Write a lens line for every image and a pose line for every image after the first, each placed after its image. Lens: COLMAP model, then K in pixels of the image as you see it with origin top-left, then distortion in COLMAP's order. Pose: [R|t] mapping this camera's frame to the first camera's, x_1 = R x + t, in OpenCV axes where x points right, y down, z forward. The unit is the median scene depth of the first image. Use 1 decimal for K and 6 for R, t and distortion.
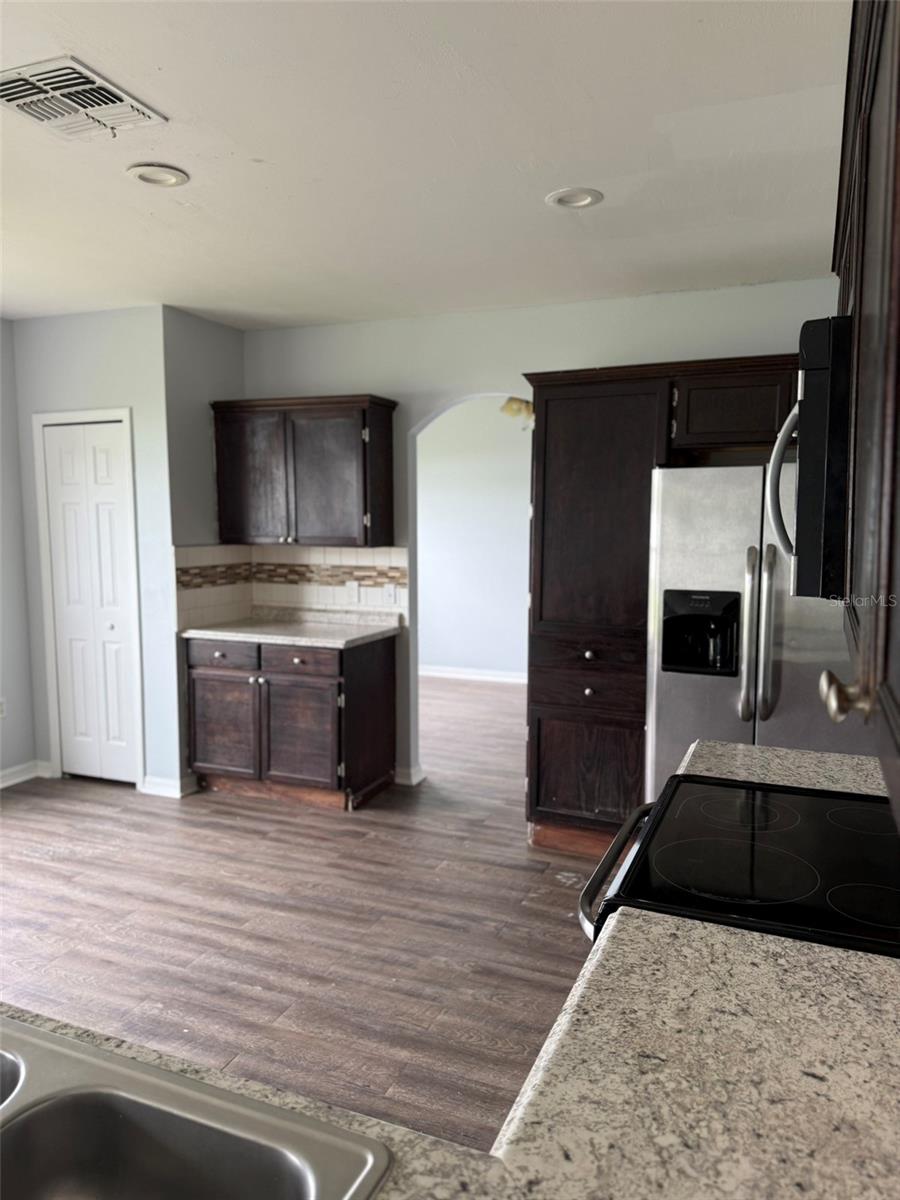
lens RADIAL K [[853.6, 0, 460.7], [0, 853.6, 597.2], [0, 0, 1]] dist [0.034689, -0.048126]
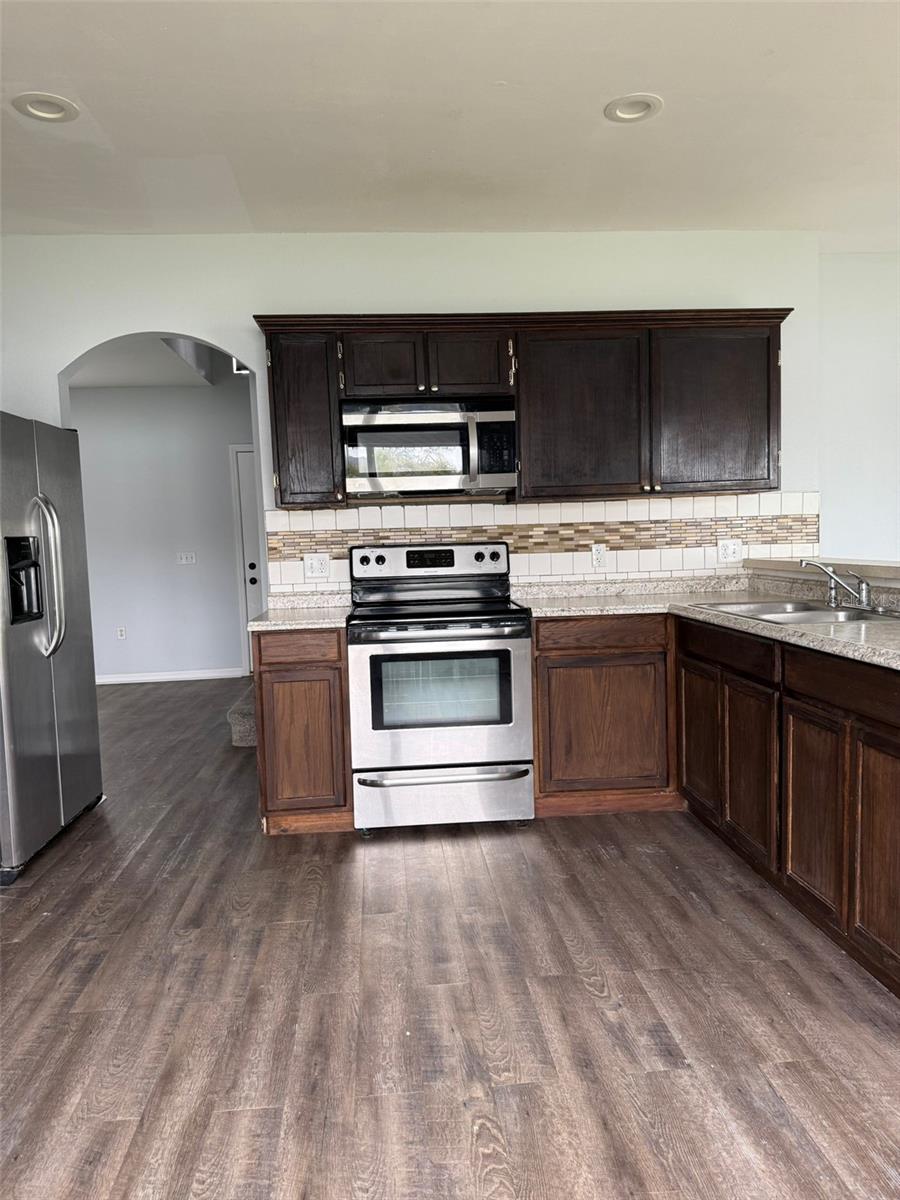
lens RADIAL K [[853.6, 0, 440.2], [0, 853.6, 594.5], [0, 0, 1]] dist [0.034689, -0.048126]
pose [[-0.447400, -0.051539, 0.892847, -0.615972], [0.118868, 0.986054, 0.116483, -0.000220], [-0.886399, 0.158245, -0.435035, 0.744319]]
